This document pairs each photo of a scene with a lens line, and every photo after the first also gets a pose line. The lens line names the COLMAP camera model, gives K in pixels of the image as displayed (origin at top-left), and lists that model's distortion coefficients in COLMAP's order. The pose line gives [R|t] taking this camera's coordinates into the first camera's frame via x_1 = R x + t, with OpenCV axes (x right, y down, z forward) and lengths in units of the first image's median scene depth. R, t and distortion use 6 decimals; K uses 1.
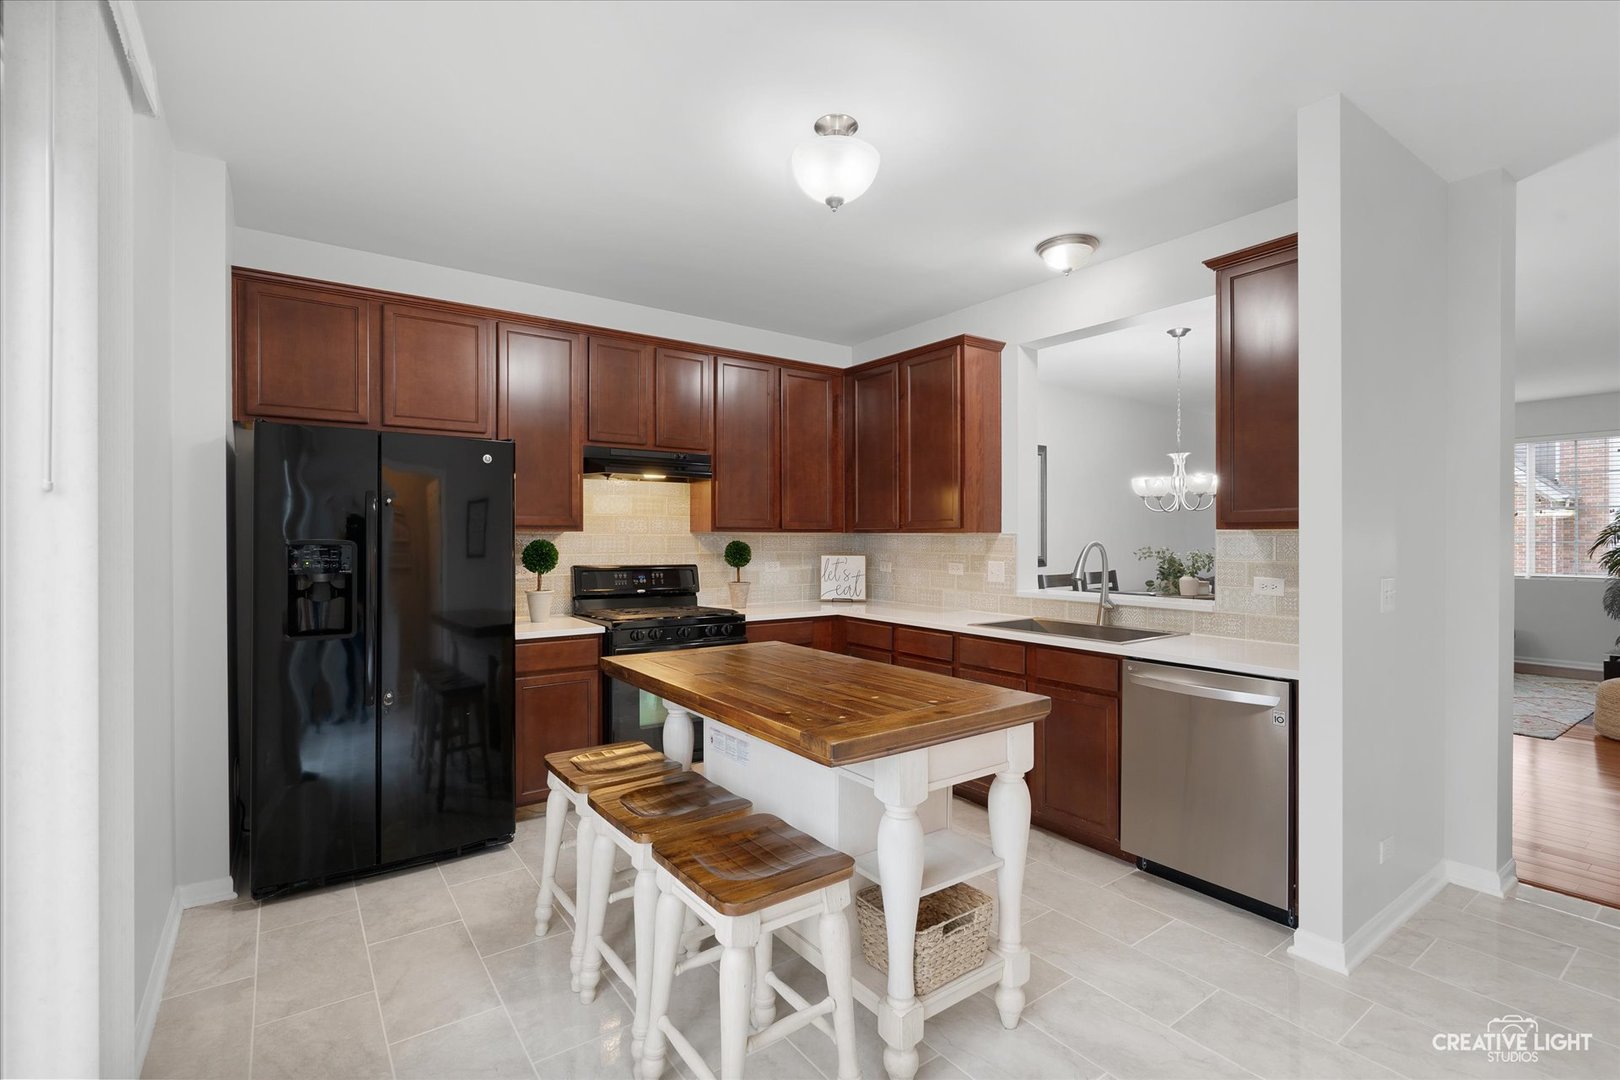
lens RADIAL K [[753.8, 0, 802.0], [0, 753.8, 537.9], [0, 0, 1]] dist [-0.014098, 0.001156]
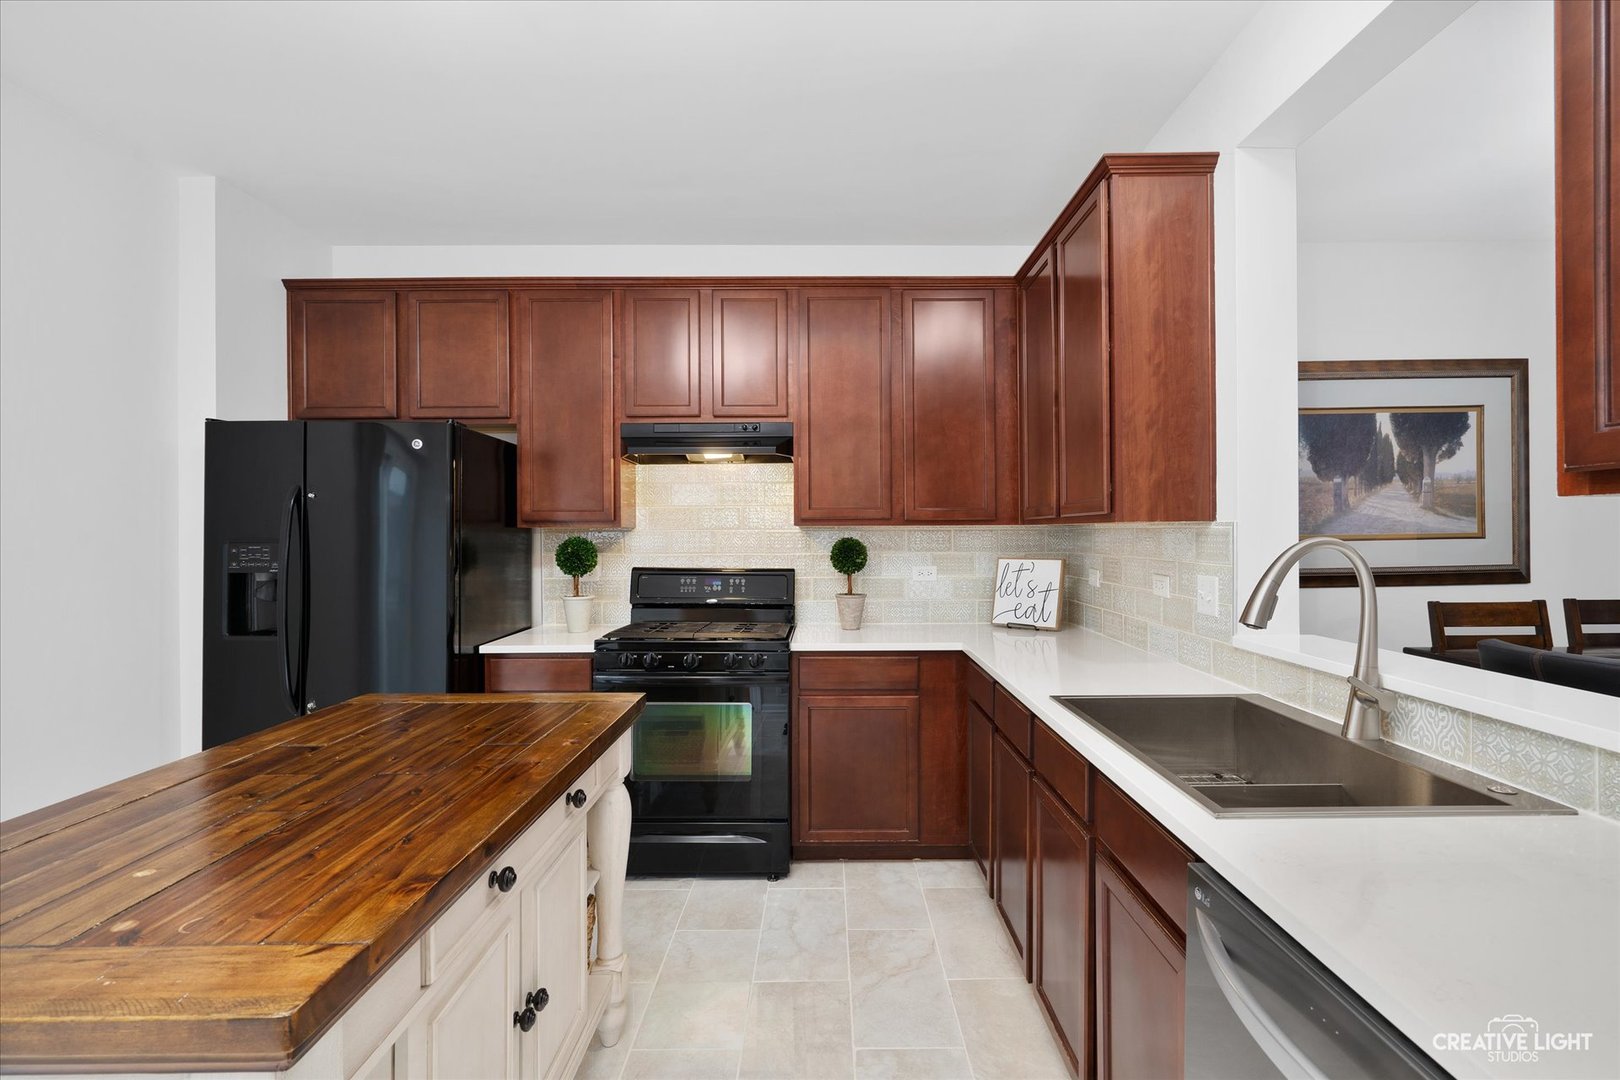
lens RADIAL K [[753.8, 0, 817.2], [0, 753.8, 537.3], [0, 0, 1]] dist [-0.014098, 0.001156]
pose [[0.812825, -0.002007, -0.582504, 0.331552], [0.004878, 0.999982, 0.003361, 0.001085], [0.582487, -0.005573, 0.812821, 0.405146]]
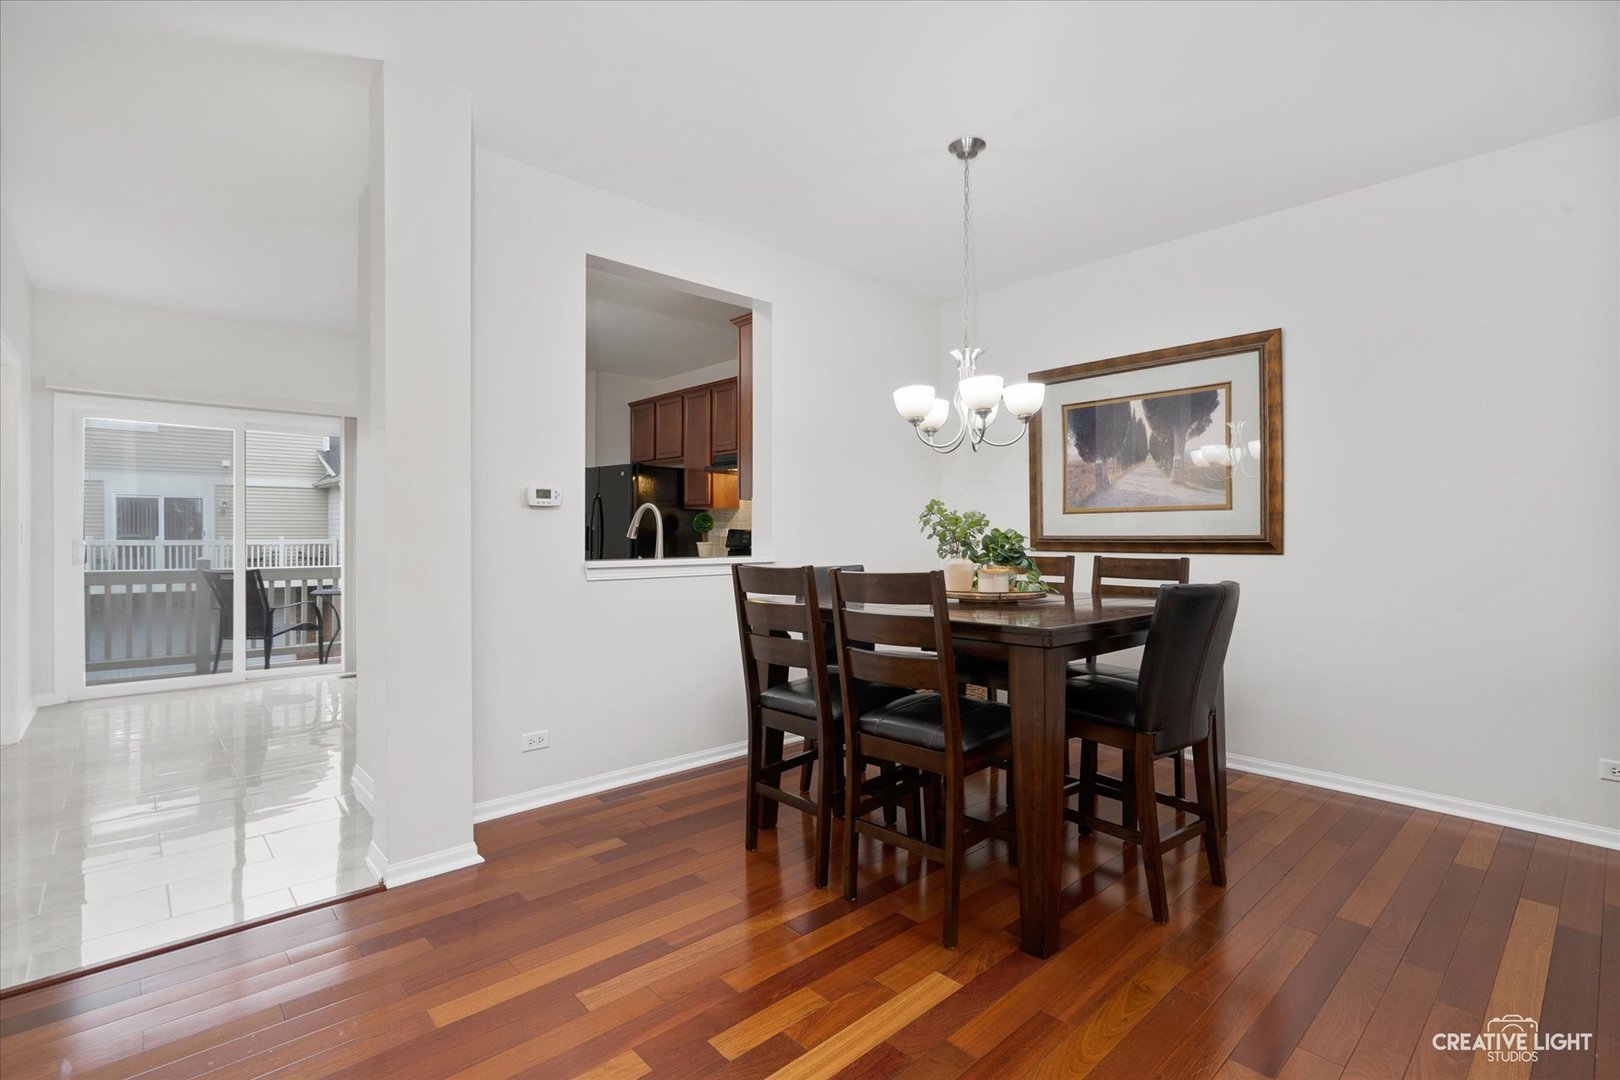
lens RADIAL K [[753.8, 0, 812.1], [0, 753.8, 531.5], [0, 0, 1]] dist [-0.014098, 0.001156]
pose [[0.115195, 0.005602, -0.993327, 1.228698], [-0.005289, 0.999973, 0.005027, 0.031244], [0.993329, 0.004675, 0.115222, 0.914504]]
